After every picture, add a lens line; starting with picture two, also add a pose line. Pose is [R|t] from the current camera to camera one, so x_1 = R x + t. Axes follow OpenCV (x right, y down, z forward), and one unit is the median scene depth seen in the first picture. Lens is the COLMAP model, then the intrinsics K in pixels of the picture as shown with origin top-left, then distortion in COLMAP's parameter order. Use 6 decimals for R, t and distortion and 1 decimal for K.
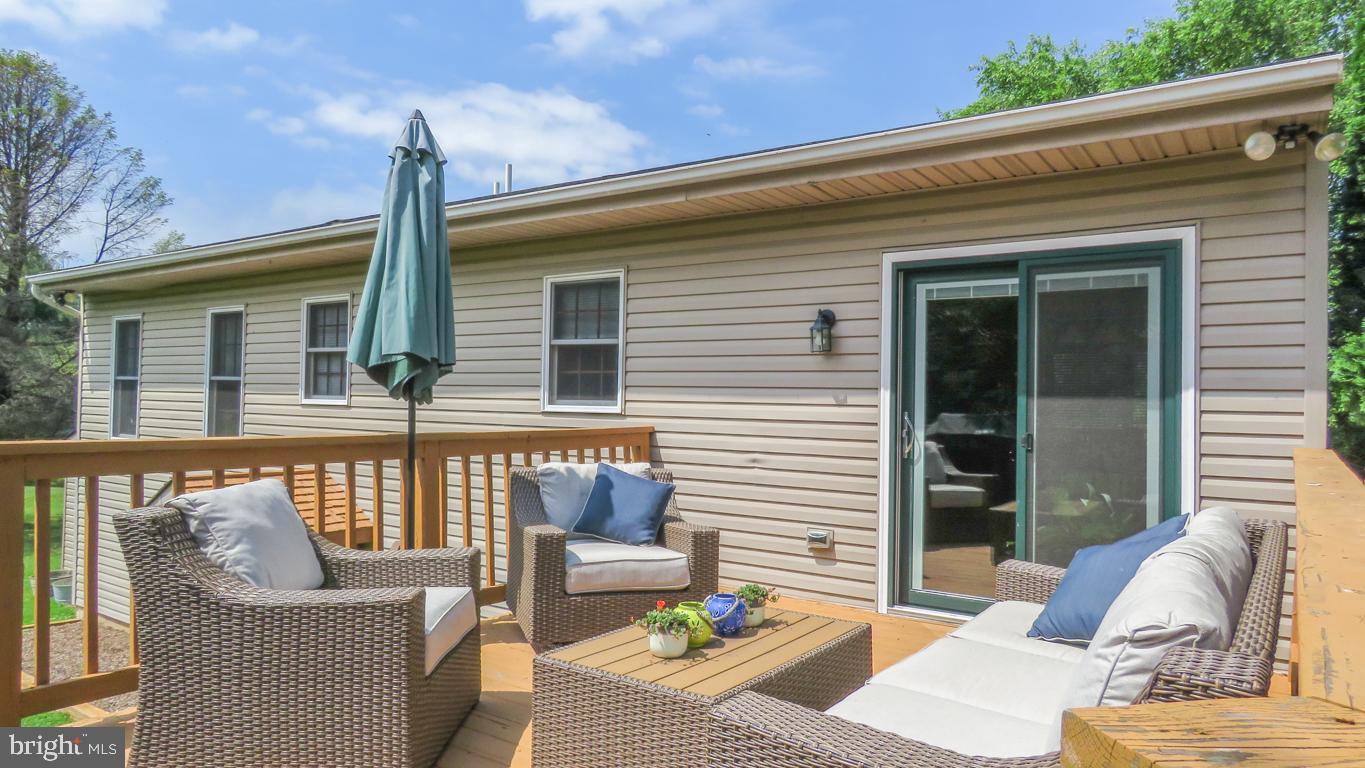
lens RADIAL K [[879.5, 0, 685.2], [0, 879.5, 382.4], [0, 0, 1]] dist [-0.004831, 0.002023]
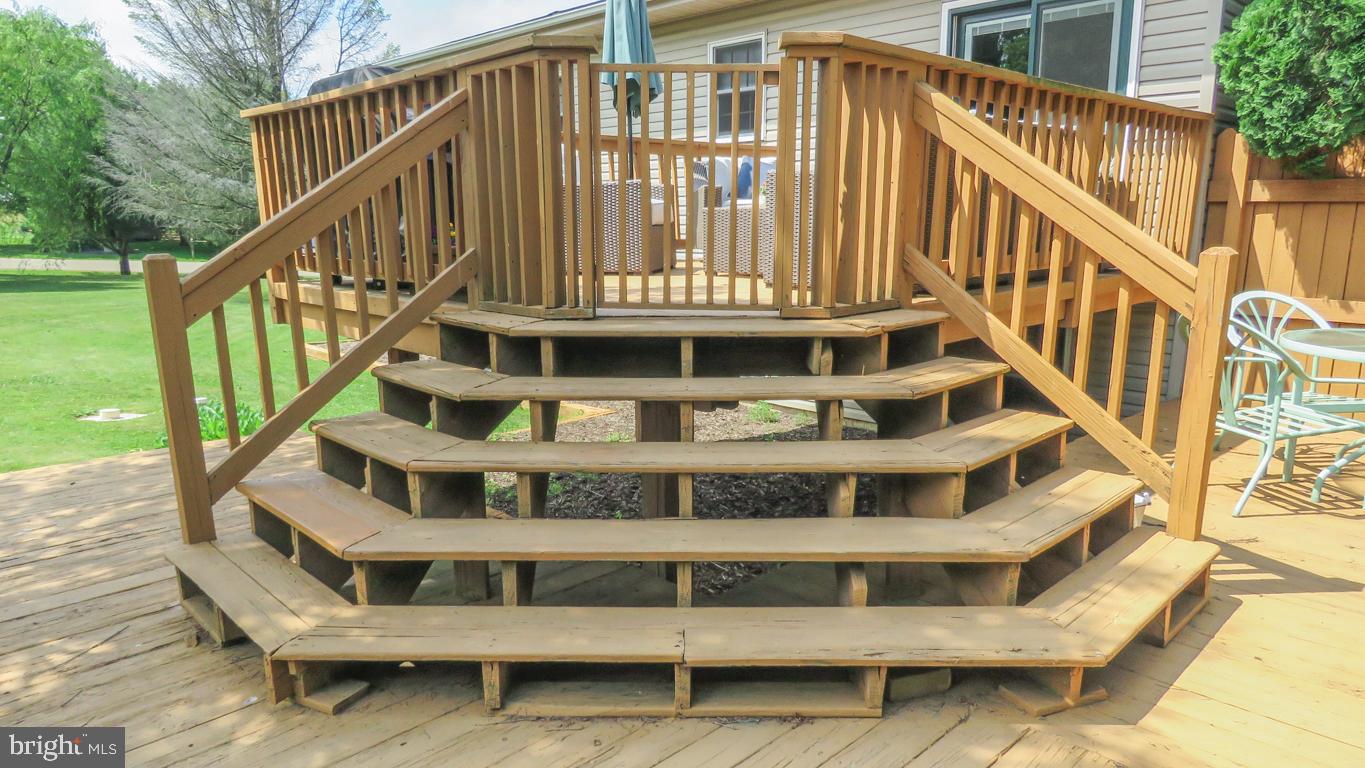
lens RADIAL K [[879.5, 0, 644.0], [0, 879.5, 427.9], [0, 0, 1]] dist [-0.004831, 0.002023]
pose [[0.977578, 0.025338, -0.209043, 0.051581], [0.028593, 0.967567, 0.250992, 0.124677], [0.208623, -0.251341, 0.945148, -0.529404]]
